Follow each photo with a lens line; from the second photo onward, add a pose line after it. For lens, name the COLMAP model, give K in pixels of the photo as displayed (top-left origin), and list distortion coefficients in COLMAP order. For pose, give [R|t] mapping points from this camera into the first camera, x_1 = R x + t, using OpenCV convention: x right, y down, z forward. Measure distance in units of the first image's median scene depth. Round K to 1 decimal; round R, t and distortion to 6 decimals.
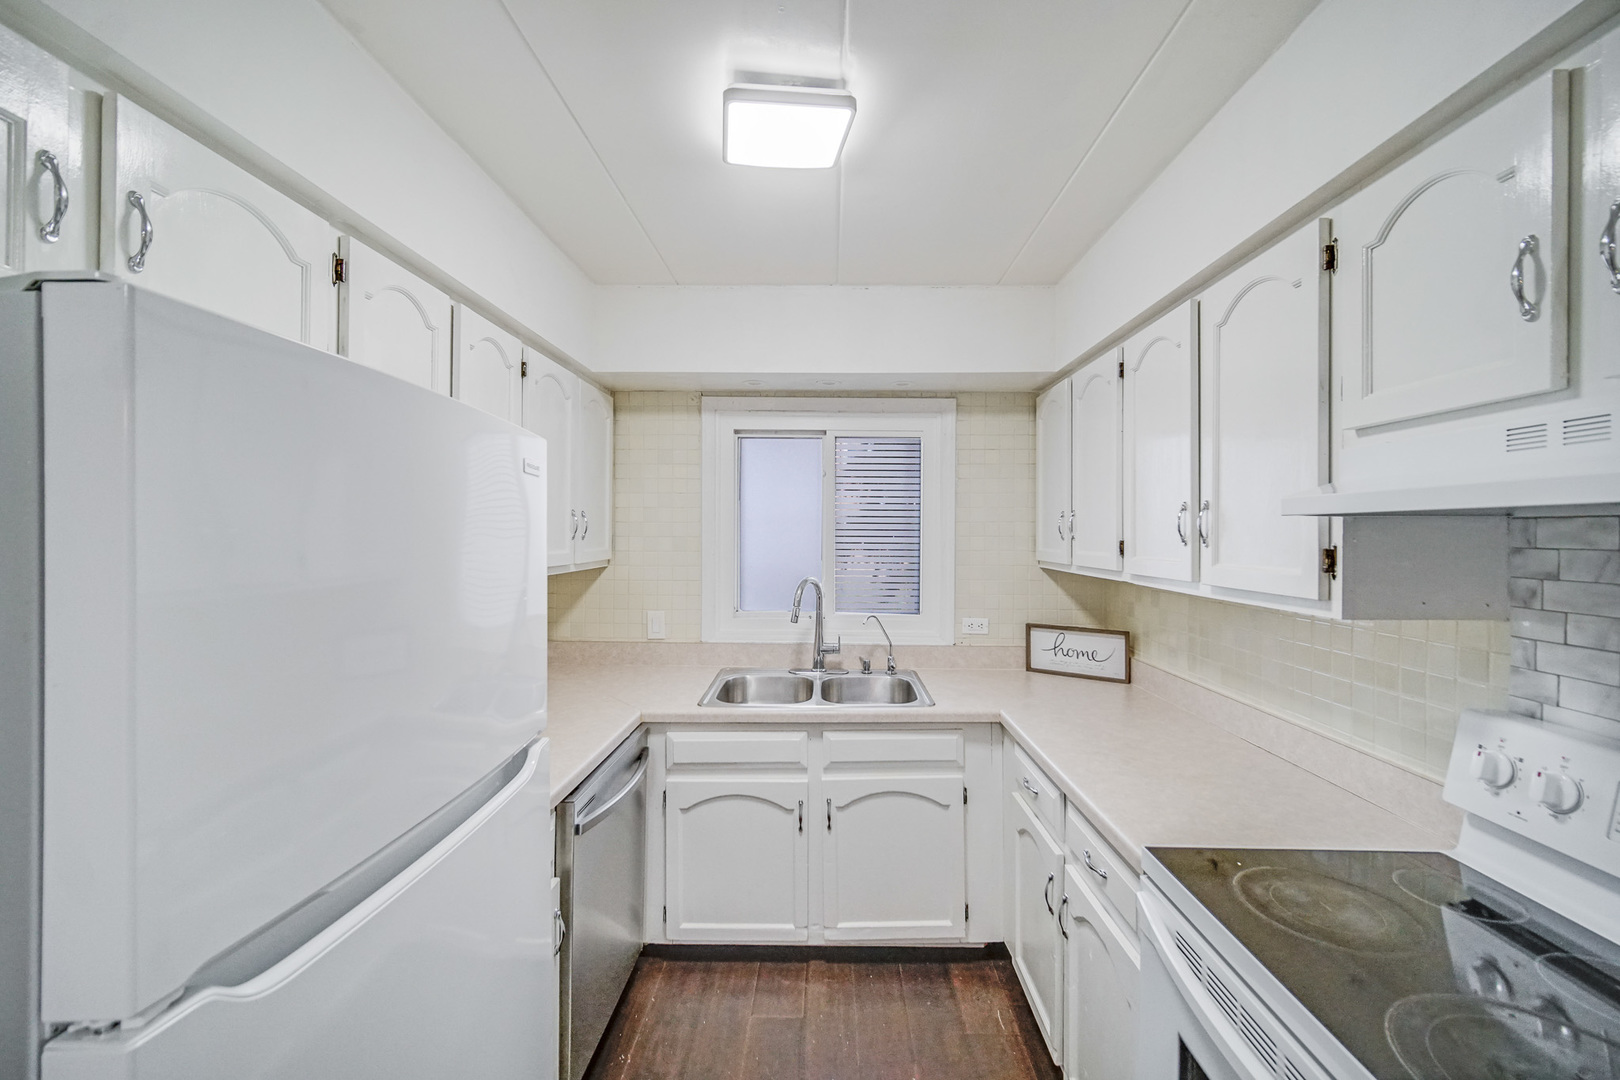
lens RADIAL K [[639.0, 0, 809.7], [0, 639.0, 531.8], [0, 0, 1]] dist [-0.002810, -0.000059]
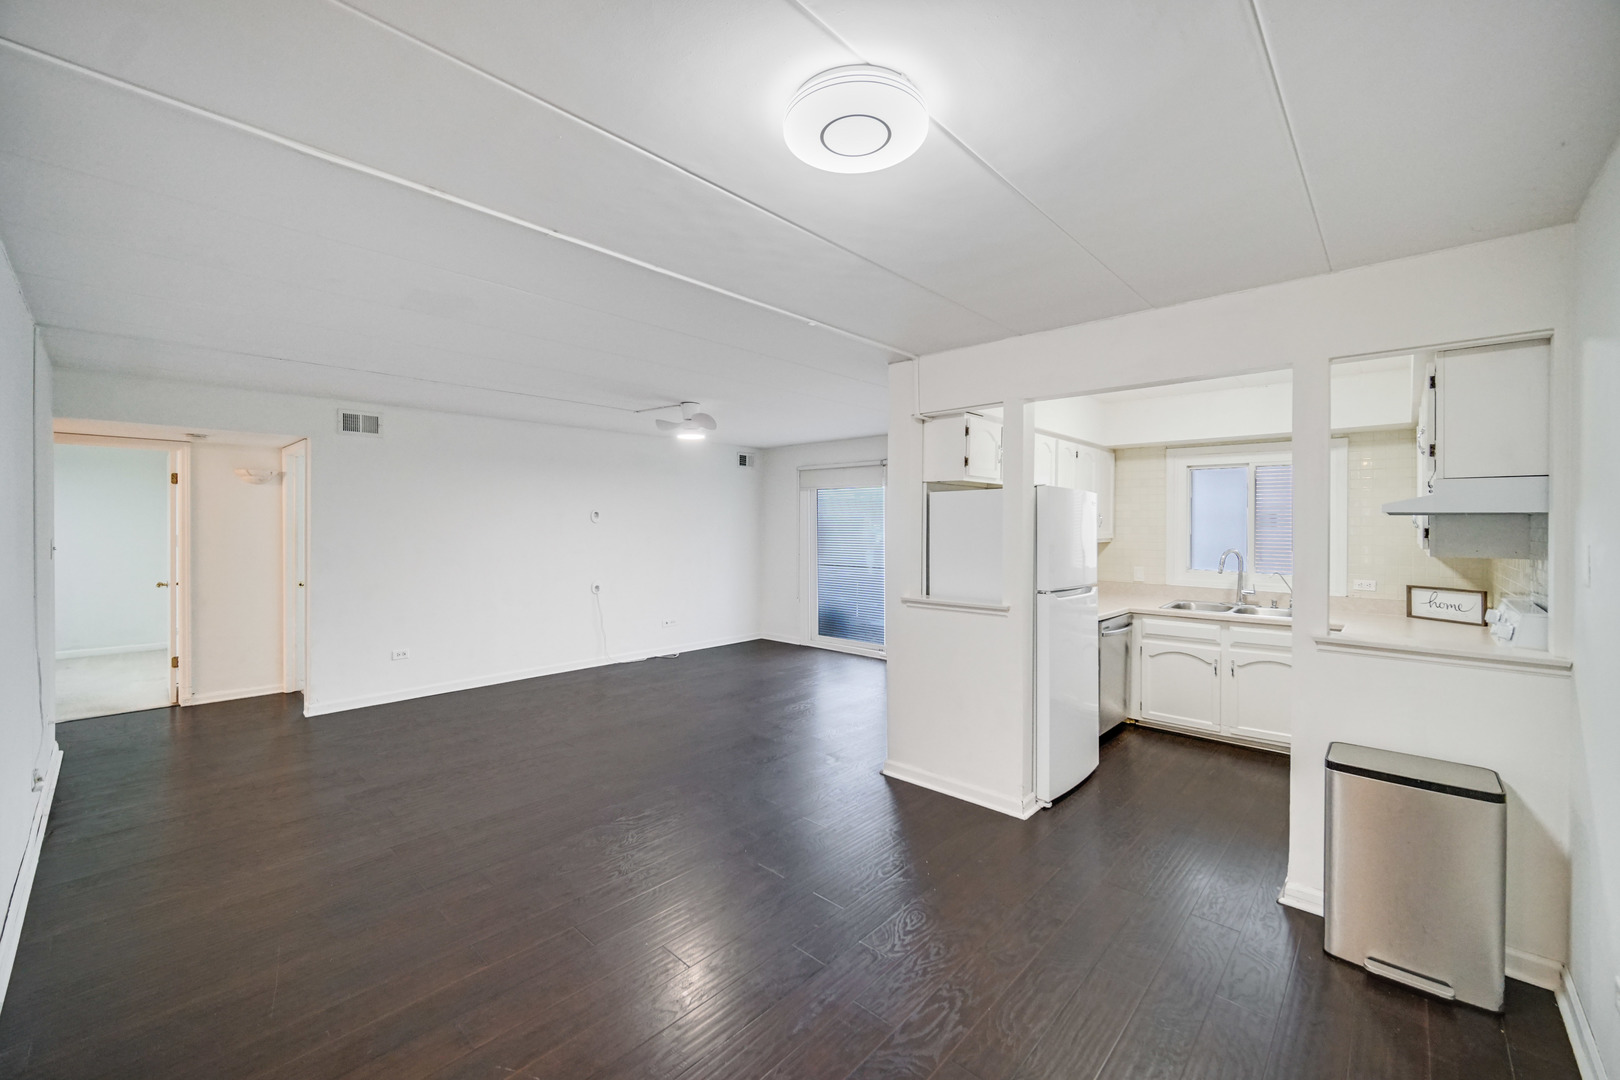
lens RADIAL K [[639.0, 0, 817.6], [0, 639.0, 530.3], [0, 0, 1]] dist [-0.002810, -0.000059]
pose [[0.754967, 0.006400, -0.655732, 0.289968], [-0.002183, 0.999971, 0.007247, 0.008796], [0.655759, -0.004040, 0.754959, -1.080369]]
